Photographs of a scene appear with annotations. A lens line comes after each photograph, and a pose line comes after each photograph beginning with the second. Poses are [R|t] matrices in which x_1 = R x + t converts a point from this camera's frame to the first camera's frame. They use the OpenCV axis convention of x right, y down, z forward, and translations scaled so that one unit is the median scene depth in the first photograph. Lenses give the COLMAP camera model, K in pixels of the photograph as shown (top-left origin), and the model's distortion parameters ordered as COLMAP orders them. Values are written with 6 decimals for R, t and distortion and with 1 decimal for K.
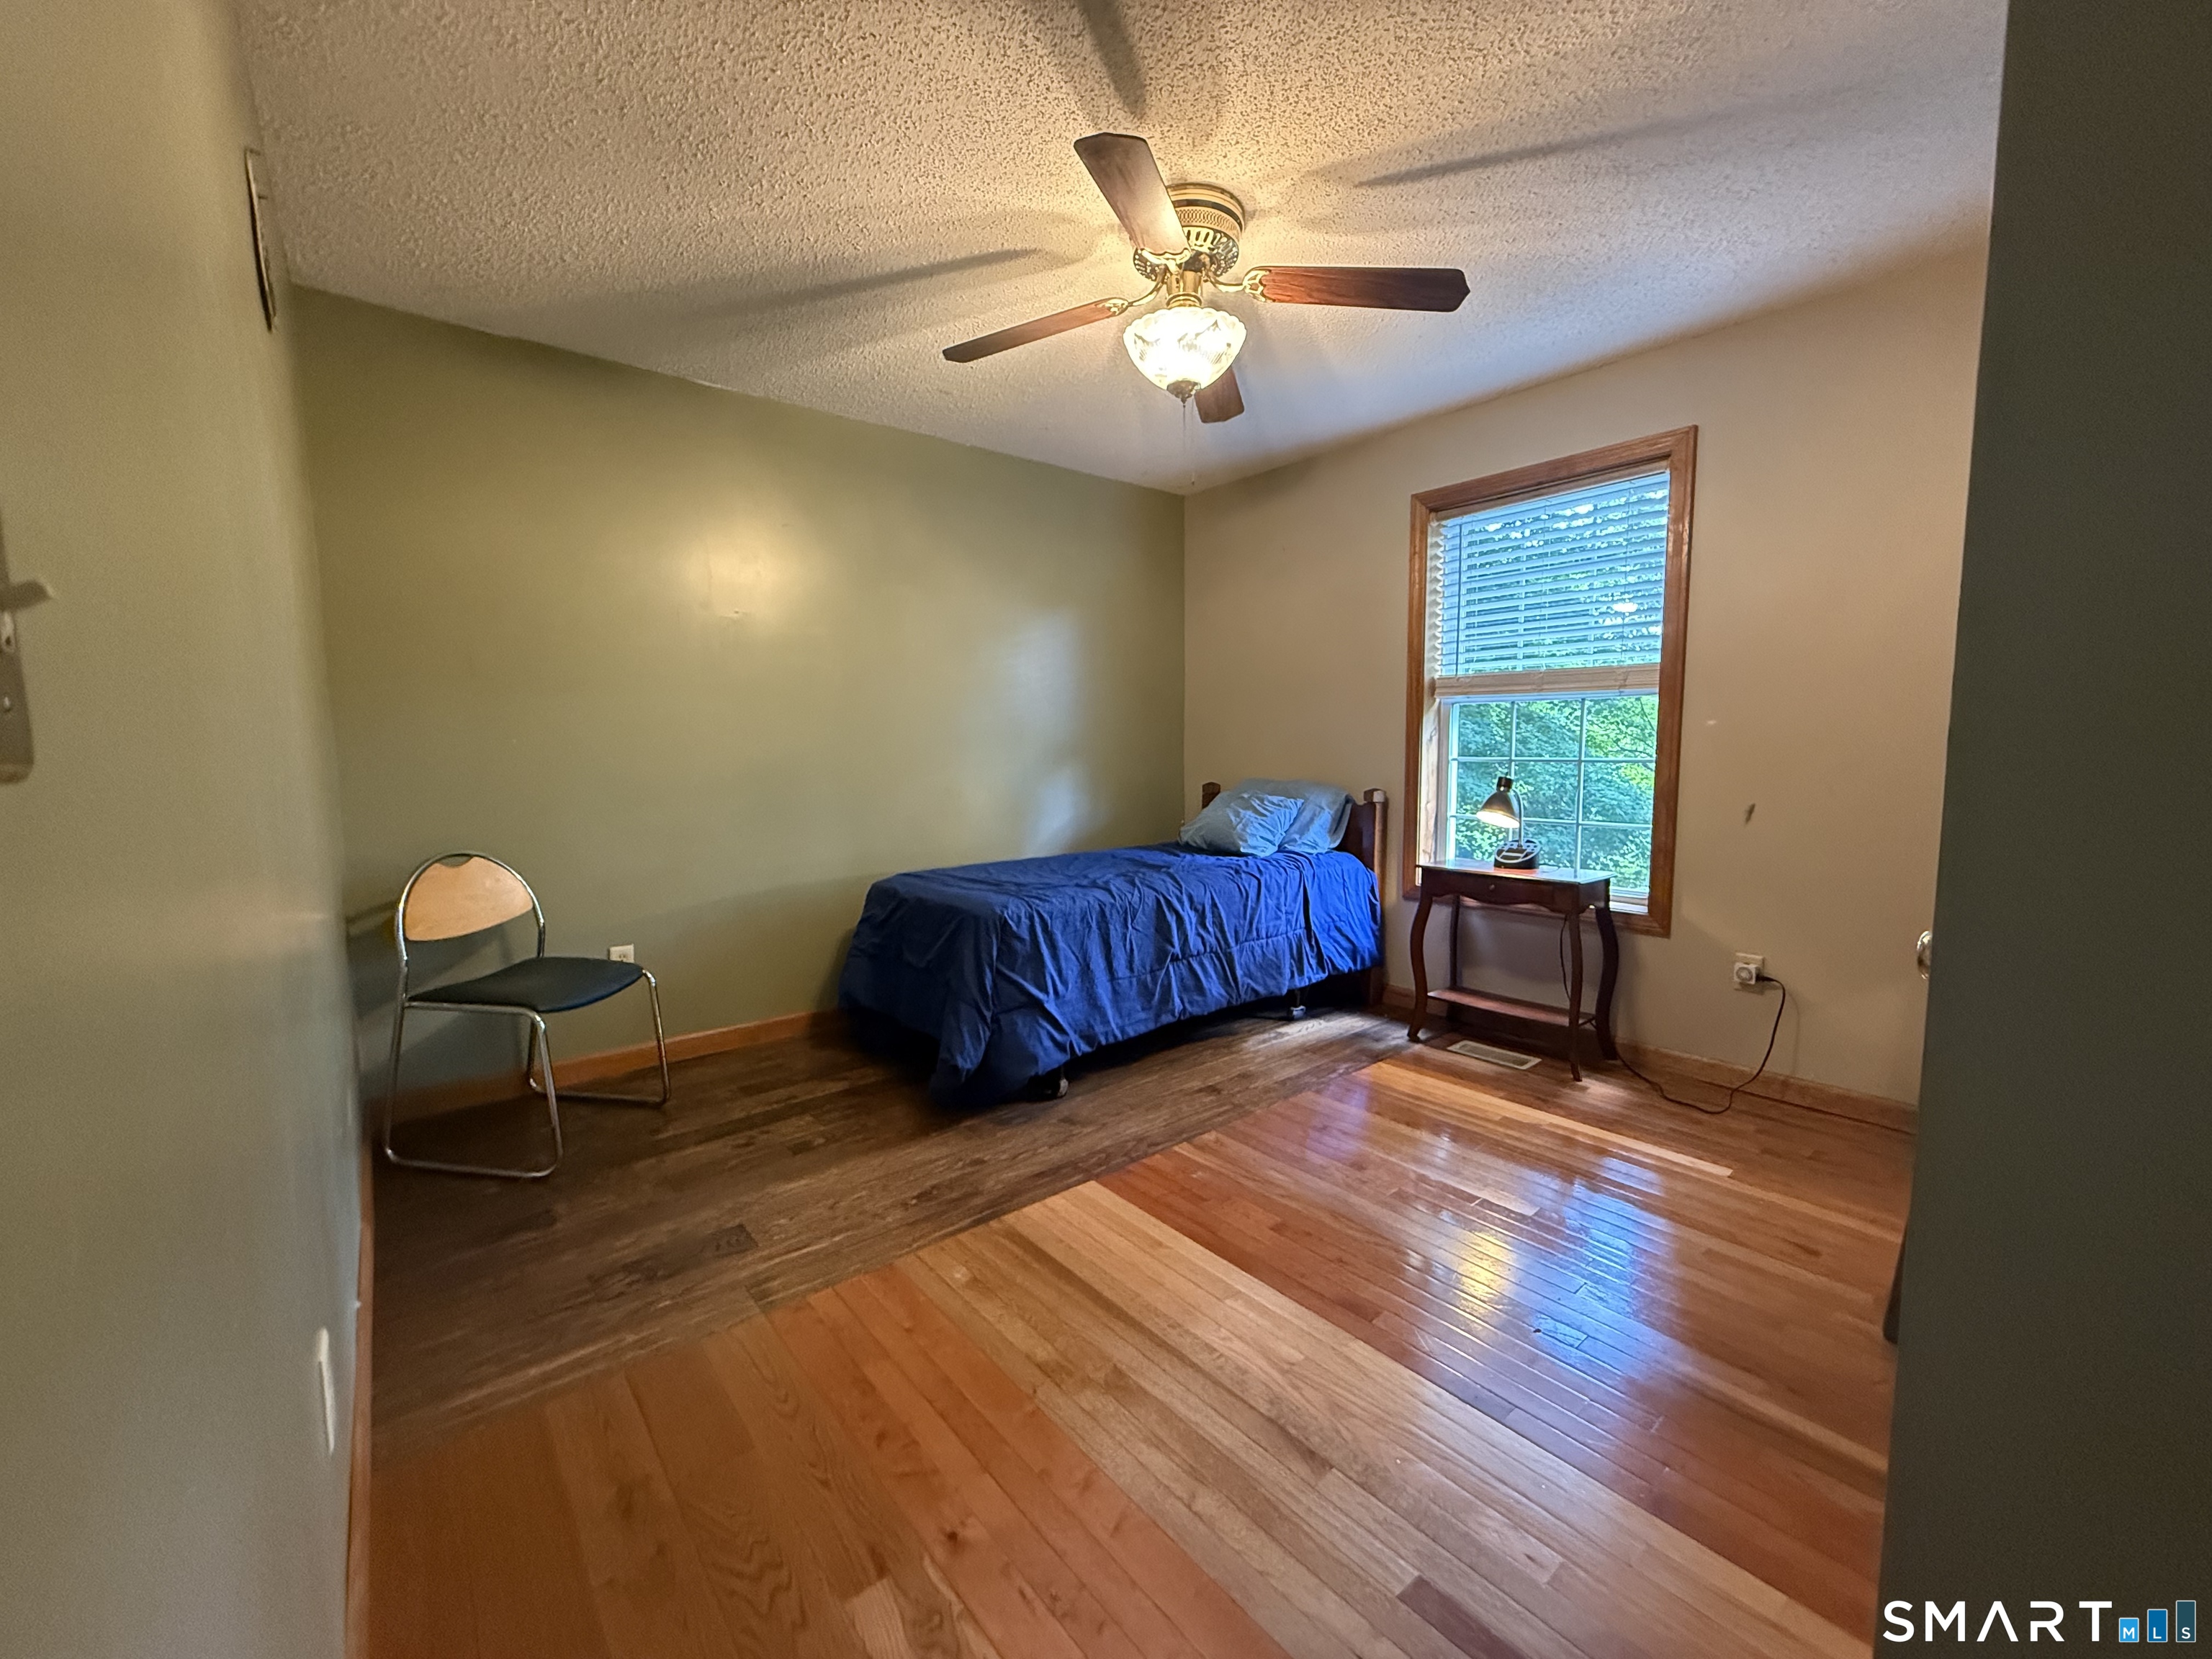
lens RADIAL K [[880.7, 0, 1108.9], [0, 880.7, 820.8], [0, 0, 1]] dist [-0.000444, -0.000305]
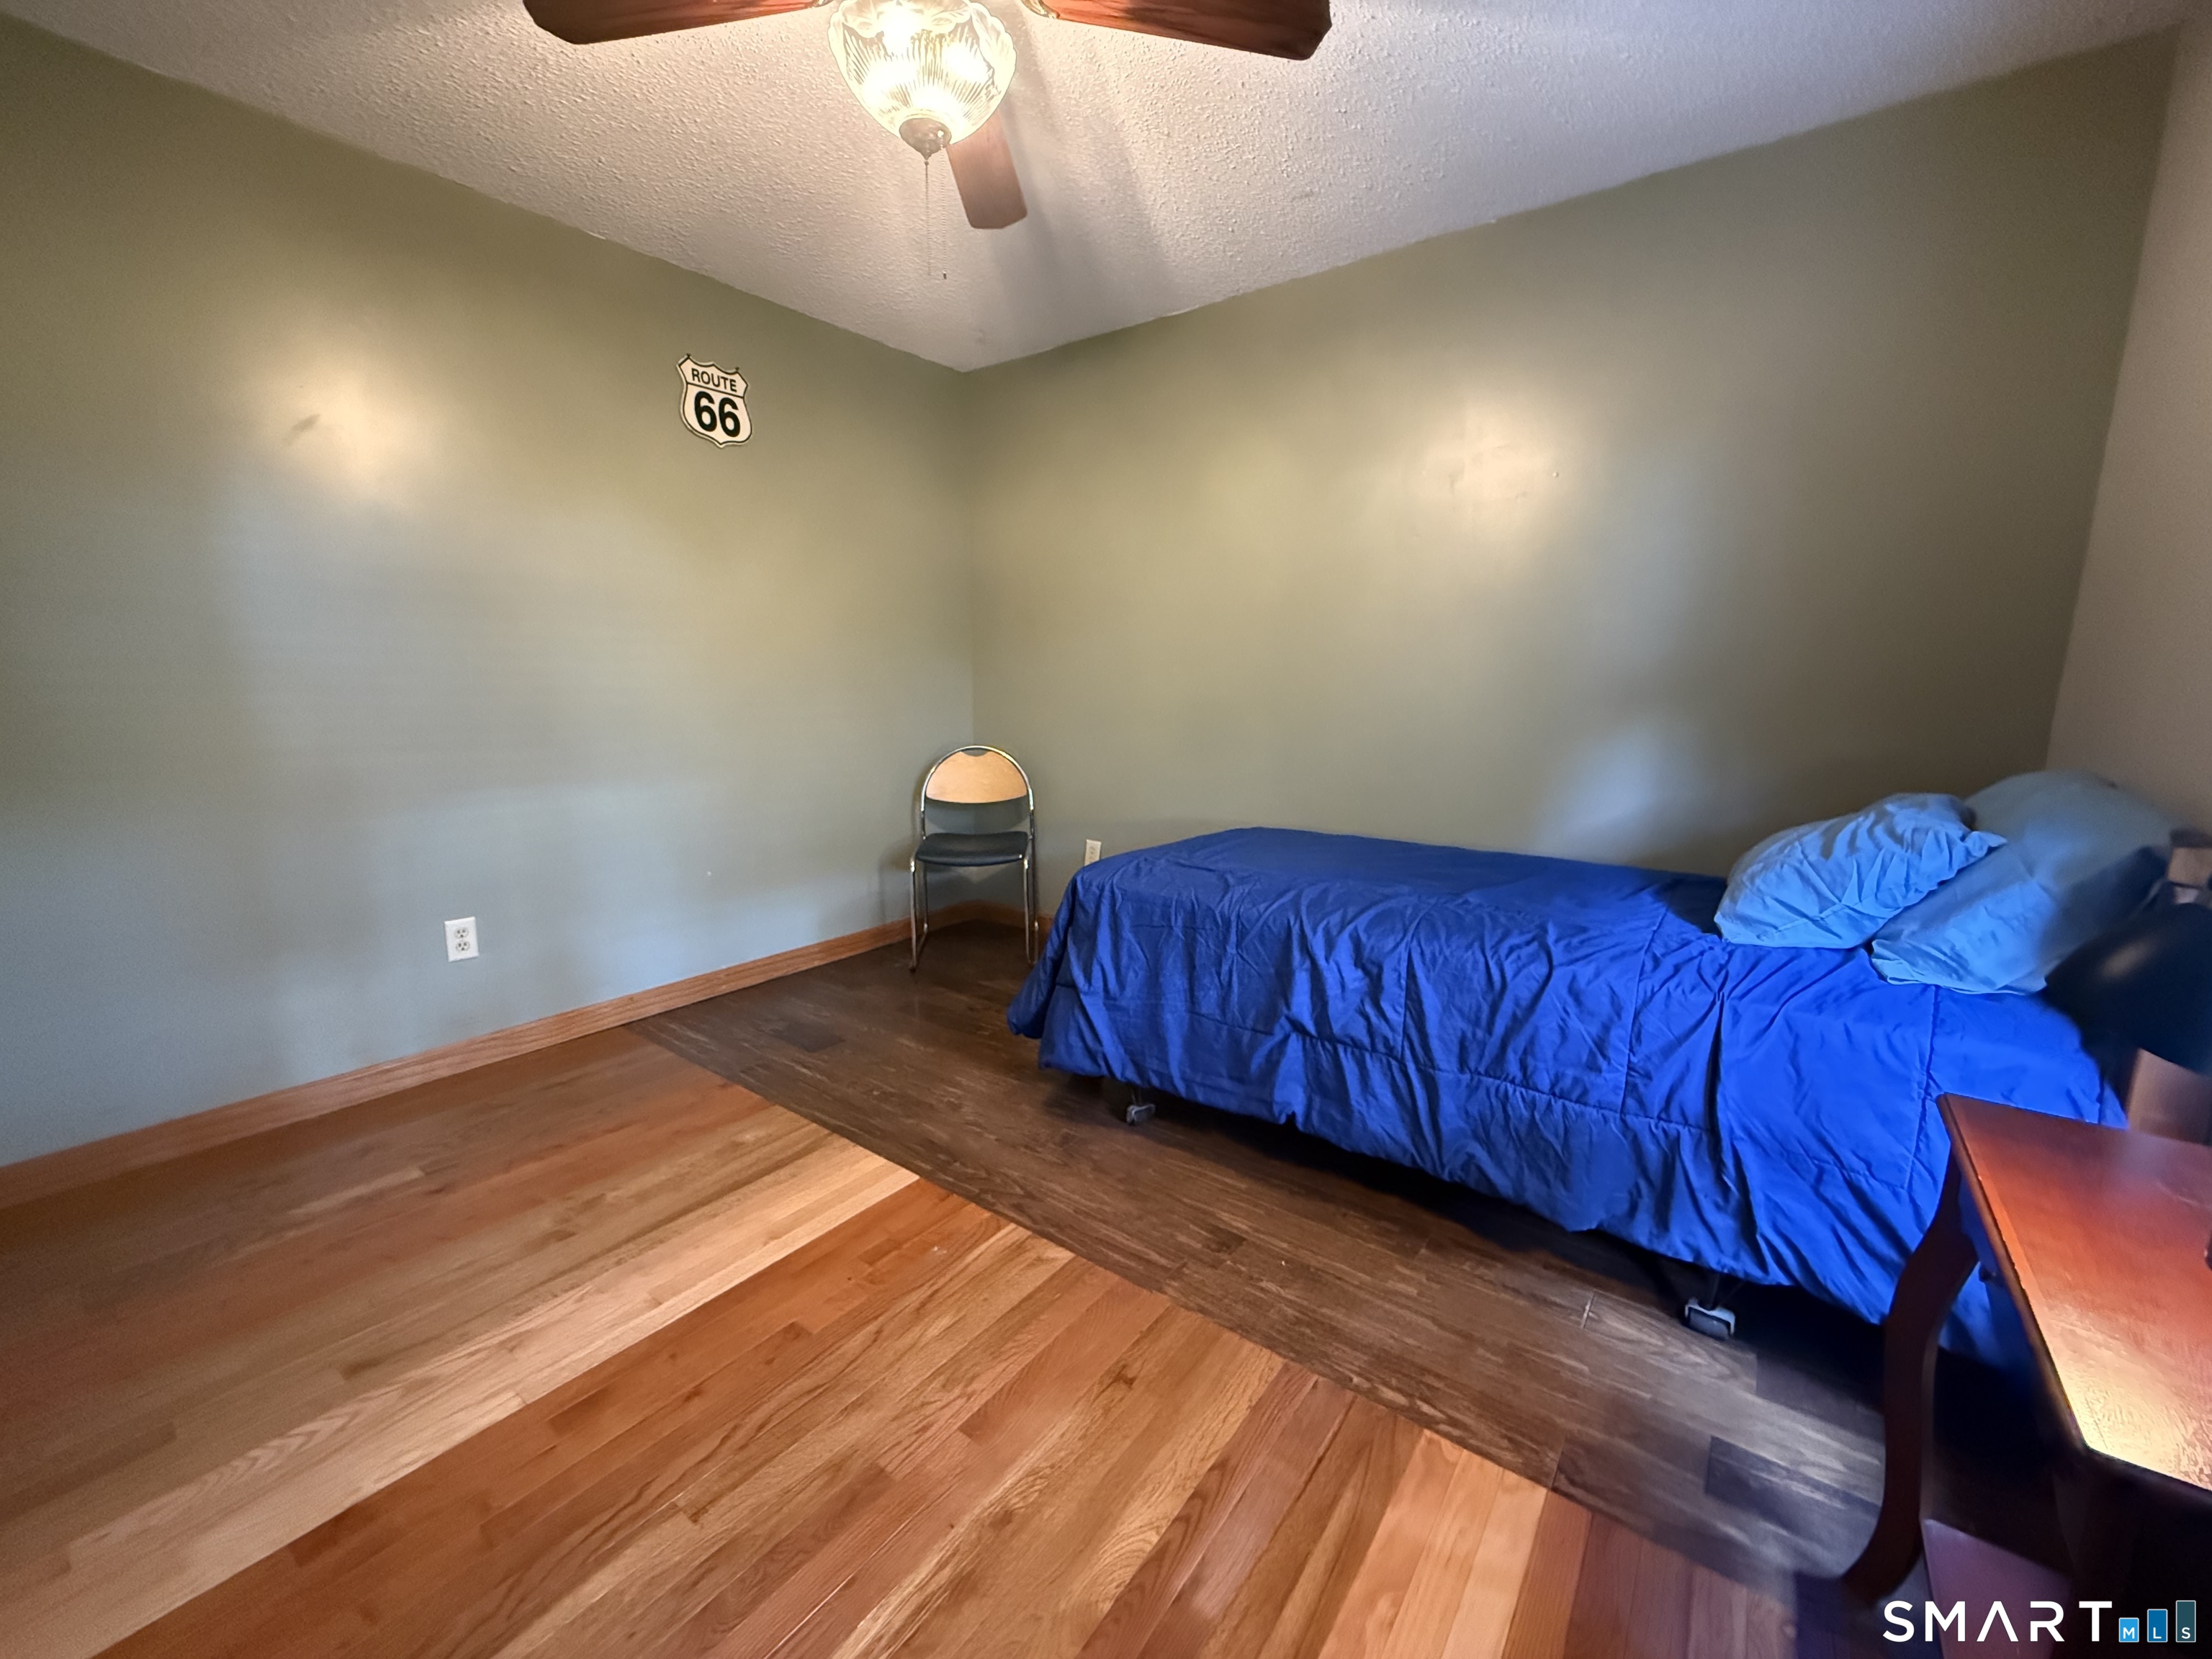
lens RADIAL K [[880.7, 0, 1104.8], [0, 880.7, 826.3], [0, 0, 1]] dist [-0.000444, -0.000305]
pose [[0.229825, 0.170251, -0.958225, 0.653513], [-0.087935, 0.984186, 0.153772, -0.069907], [0.969251, 0.048921, 0.241161, 0.771302]]
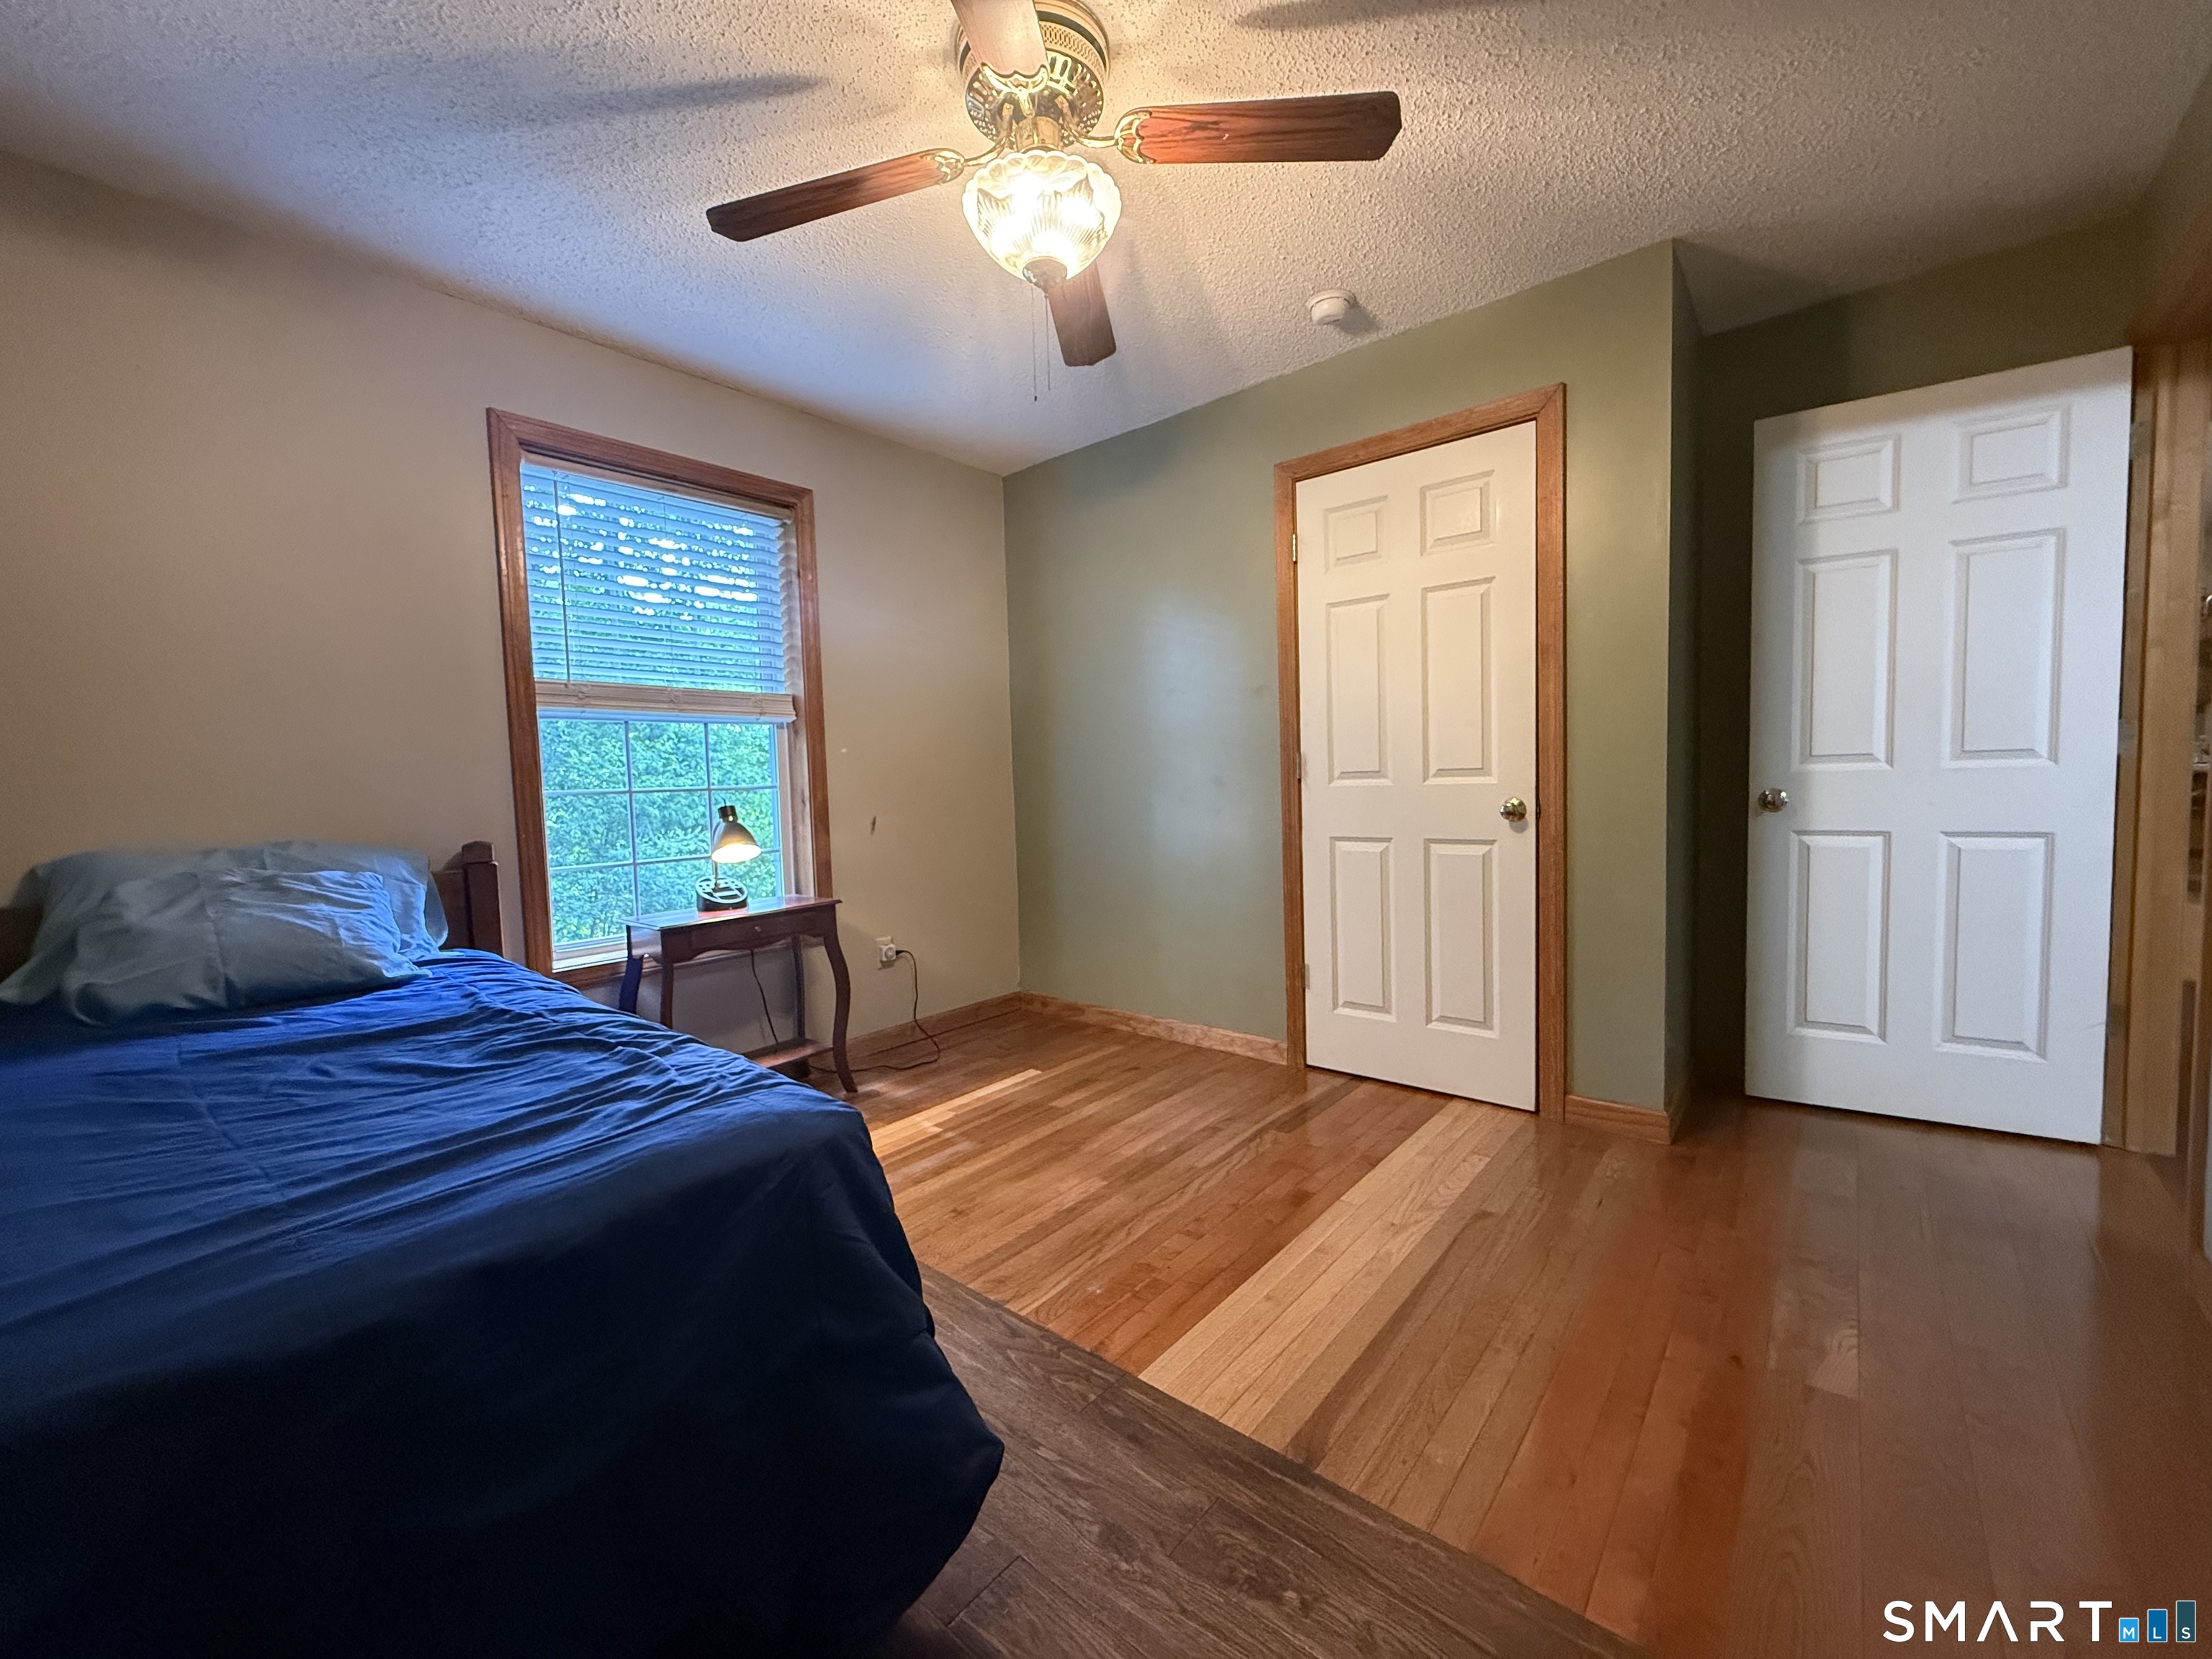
lens RADIAL K [[880.7, 0, 1101.5], [0, 880.7, 828.2], [0, 0, 1]] dist [-0.000444, -0.000305]
pose [[-0.169874, -0.045239, 0.984427, -0.534844], [0.119352, 0.990648, 0.066121, -0.045477], [-0.978212, 0.128726, -0.162885, 0.879072]]
